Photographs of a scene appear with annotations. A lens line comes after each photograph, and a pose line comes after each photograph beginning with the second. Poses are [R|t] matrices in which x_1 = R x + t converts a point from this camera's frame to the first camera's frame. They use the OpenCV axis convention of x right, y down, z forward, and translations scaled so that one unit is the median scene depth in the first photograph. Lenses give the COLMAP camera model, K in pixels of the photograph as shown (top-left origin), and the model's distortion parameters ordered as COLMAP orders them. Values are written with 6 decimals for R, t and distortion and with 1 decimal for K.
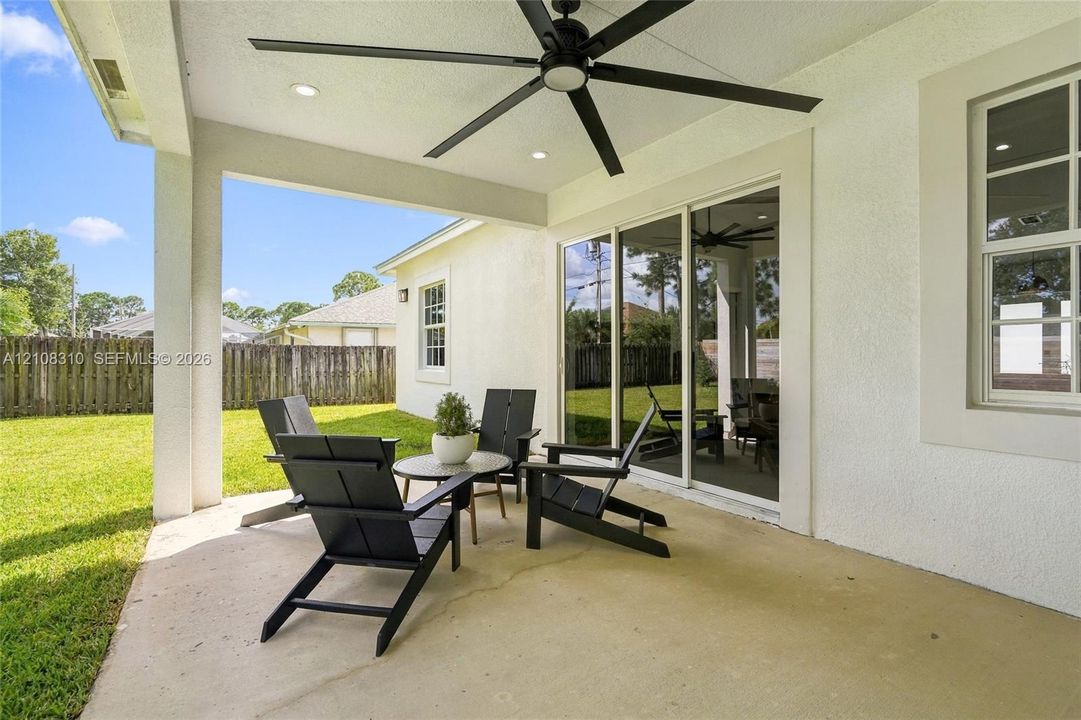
lens RADIAL K [[489.3, 0, 541.9], [0, 489.3, 356.9], [0, 0, 1]] dist [-0.001406, 0.000218]
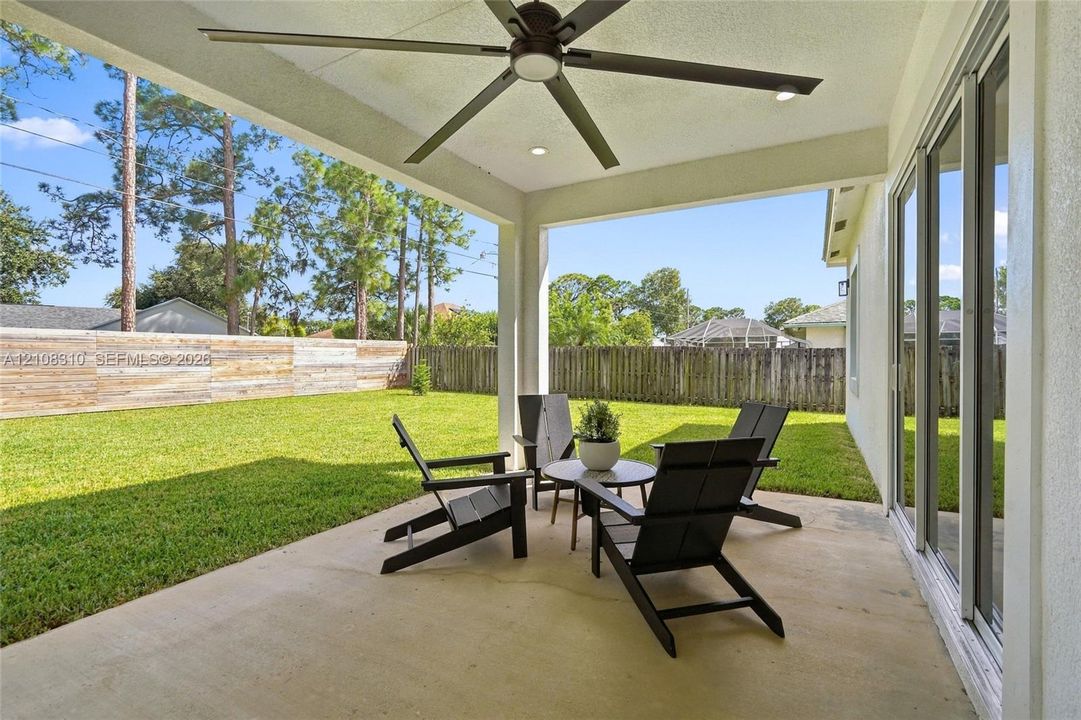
lens RADIAL K [[496.2, 0, 541.0], [0, 496.2, 366.8], [0, 0, 1]] dist [0.001685, 0.000754]
pose [[0.463625, 0.016337, -0.885881, 0.201362], [-0.003196, 0.999854, 0.016766, -0.001513], [0.886026, -0.004942, 0.463610, 0.133568]]
